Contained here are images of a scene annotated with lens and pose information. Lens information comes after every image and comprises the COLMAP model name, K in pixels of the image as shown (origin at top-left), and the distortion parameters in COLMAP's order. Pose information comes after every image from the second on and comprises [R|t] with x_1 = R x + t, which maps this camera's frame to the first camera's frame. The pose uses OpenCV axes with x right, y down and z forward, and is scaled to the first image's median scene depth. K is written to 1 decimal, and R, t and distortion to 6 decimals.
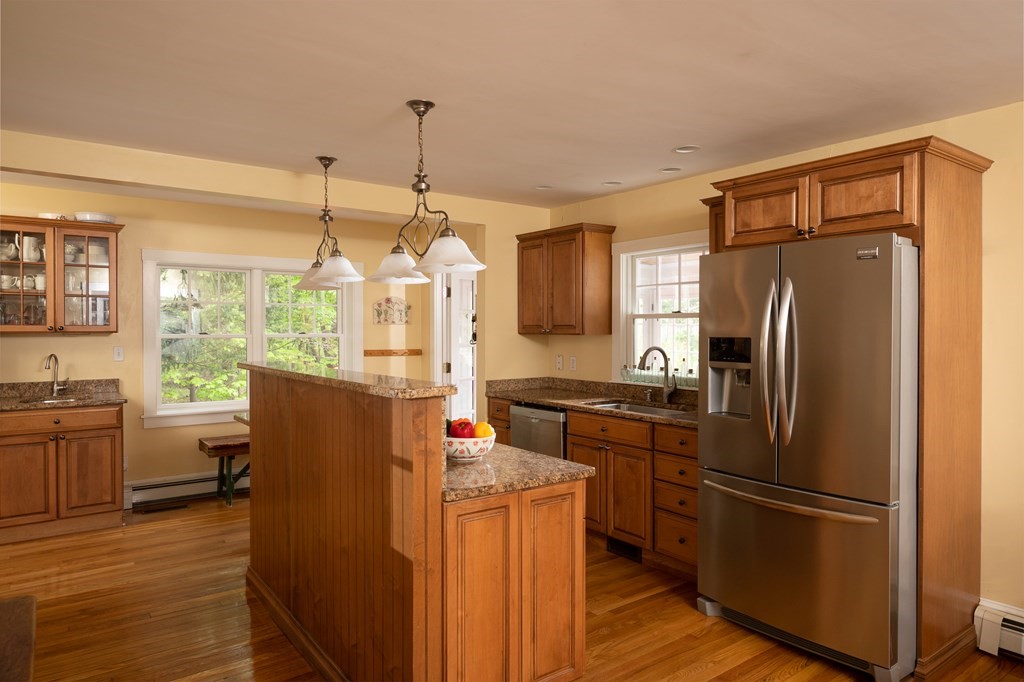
lens RADIAL K [[640.4, 0, 510.1], [0, 640.4, 337.3], [0, 0, 1]] dist [0.000113, -0.006916]
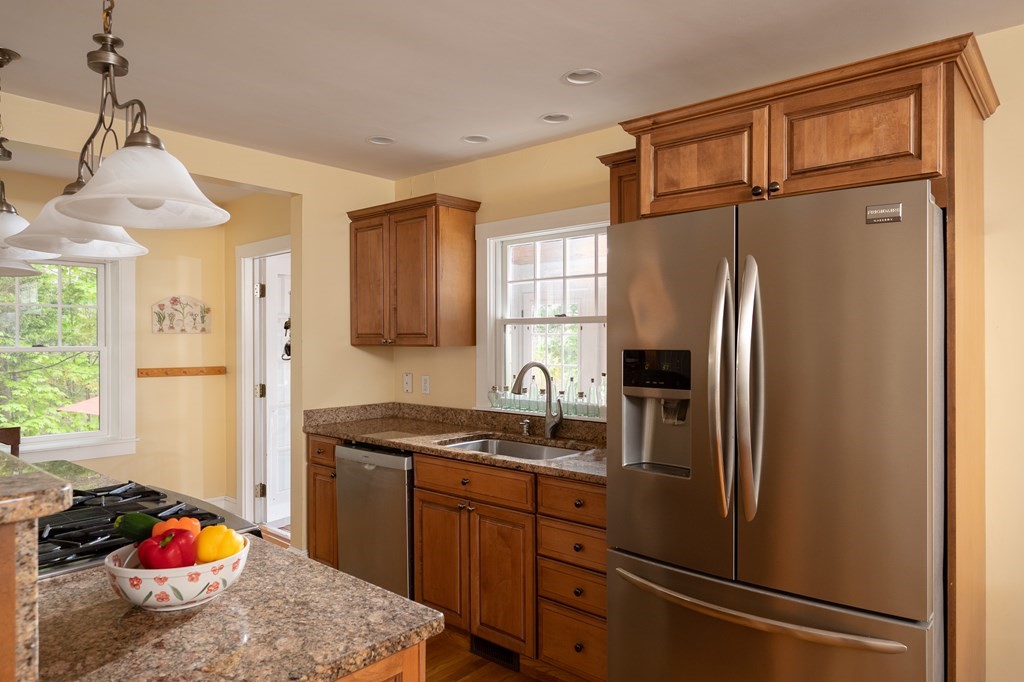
lens RADIAL K [[640.4, 0, 517.7], [0, 640.4, 341.8], [0, 0, 1]] dist [0.000113, -0.006916]
pose [[0.975335, -0.002857, 0.220709, 0.050861], [0.005110, 0.999940, -0.009639, -0.002140], [-0.220669, 0.010529, 0.975292, 0.318922]]
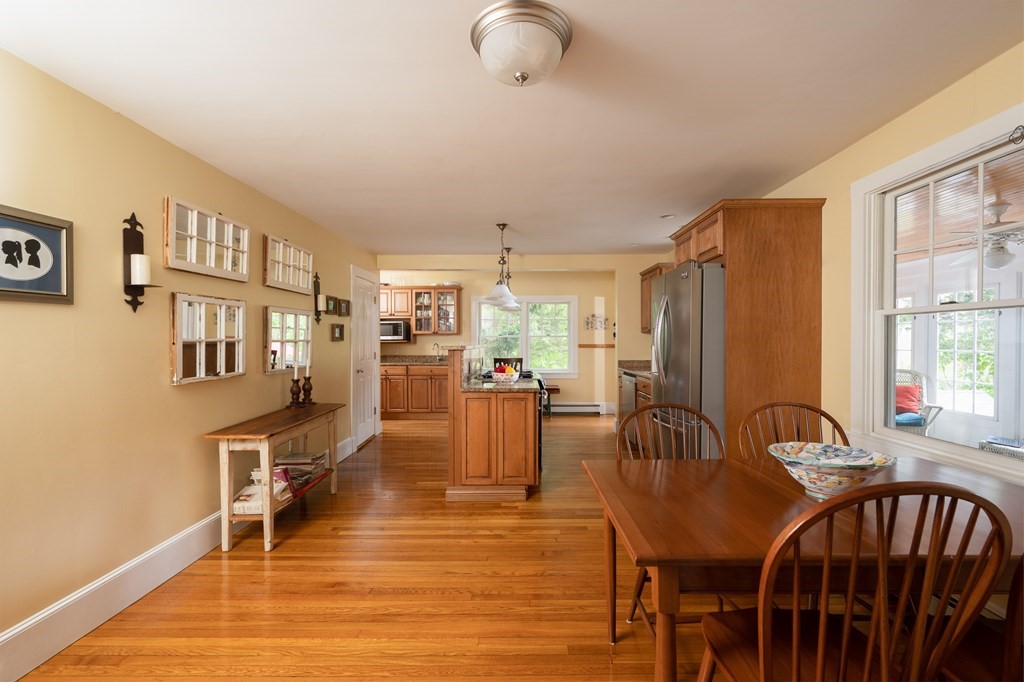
lens RADIAL K [[448.4, 0, 514.2], [0, 448.4, 345.6], [0, 0, 1]] dist [-0.000054, -0.000697]
pose [[0.789409, 0.004227, -0.613853, 0.629066], [-0.005598, 0.999984, -0.000312, 0.040126], [0.613842, 0.003683, 0.789420, -0.147541]]
